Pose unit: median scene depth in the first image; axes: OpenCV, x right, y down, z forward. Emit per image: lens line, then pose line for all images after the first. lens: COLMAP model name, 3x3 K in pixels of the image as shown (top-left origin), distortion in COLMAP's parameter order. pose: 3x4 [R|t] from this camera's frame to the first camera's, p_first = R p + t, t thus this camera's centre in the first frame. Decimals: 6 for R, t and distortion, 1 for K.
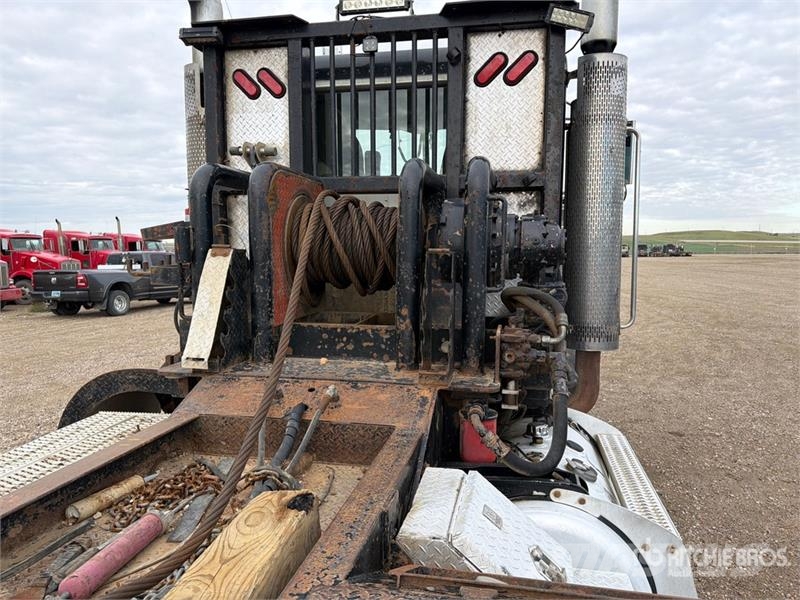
lens RADIAL K [[561.5, 0, 400.0], [0, 561.5, 300.0], [0, 0, 1]] dist [0.070182, -0.087431]
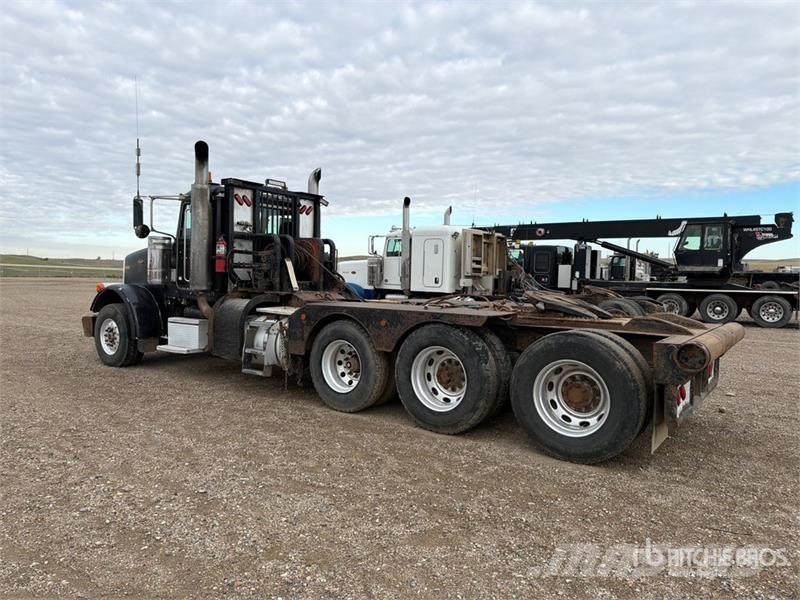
lens RADIAL K [[551.8, 0, 400.0], [0, 551.8, 300.0], [0, 0, 1]] dist [0.058404, -0.074057]
pose [[0.415498, -0.031672, 0.909042, -2.449153], [0.069345, 0.997588, 0.003061, 0.160730], [-0.906947, 0.061765, 0.416692, -0.832371]]
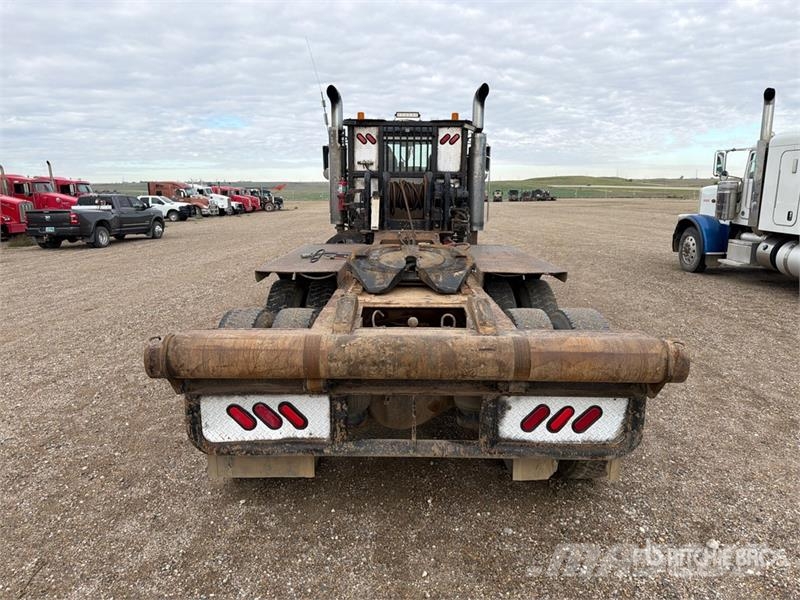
lens RADIAL K [[561.5, 0, 400.0], [0, 561.5, 300.0], [0, 0, 1]] dist [0.070182, -0.087431]
pose [[0.979328, -0.032724, 0.199613, -0.682381], [0.013009, 0.994973, 0.099291, 0.156003], [-0.201859, -0.094642, 0.974831, -1.928844]]
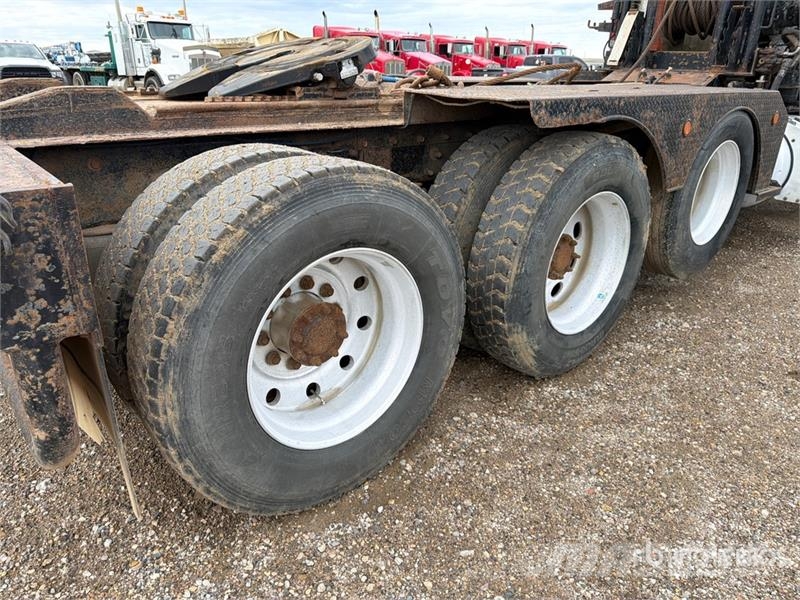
lens RADIAL K [[574.0, 0, 400.0], [0, 574.0, 300.0], [0, 0, 1]] dist [-0.029254, 0.003986]
pose [[0.798554, 0.248092, -0.548417, 0.351233], [-0.075855, 0.945324, 0.317190, 0.266885], [0.597124, -0.211693, 0.773711, -1.160468]]
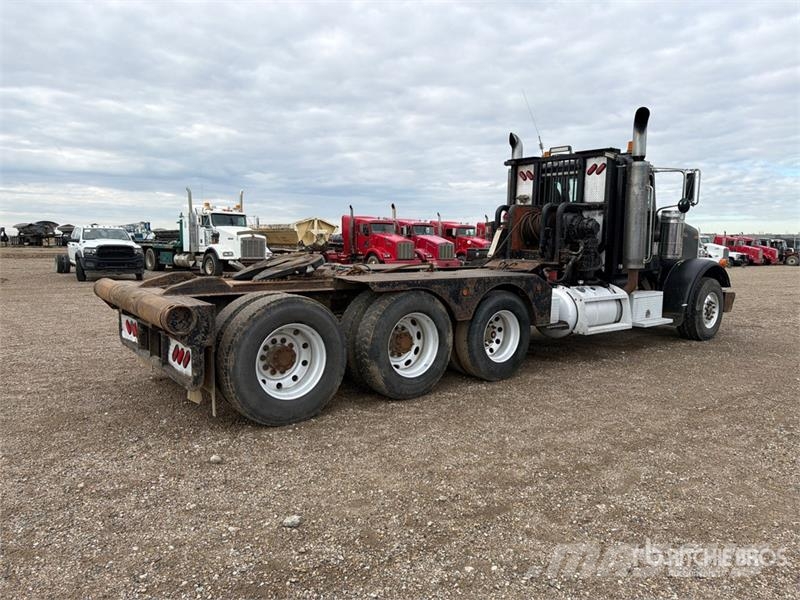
lens RADIAL K [[561.5, 0, 400.0], [0, 561.5, 300.0], [0, 0, 1]] dist [0.070182, -0.087431]
pose [[0.765125, 0.090572, -0.637479, 1.255606], [-0.081517, 0.995717, 0.043631, 0.219073], [0.638700, 0.018582, 0.769231, -1.810425]]
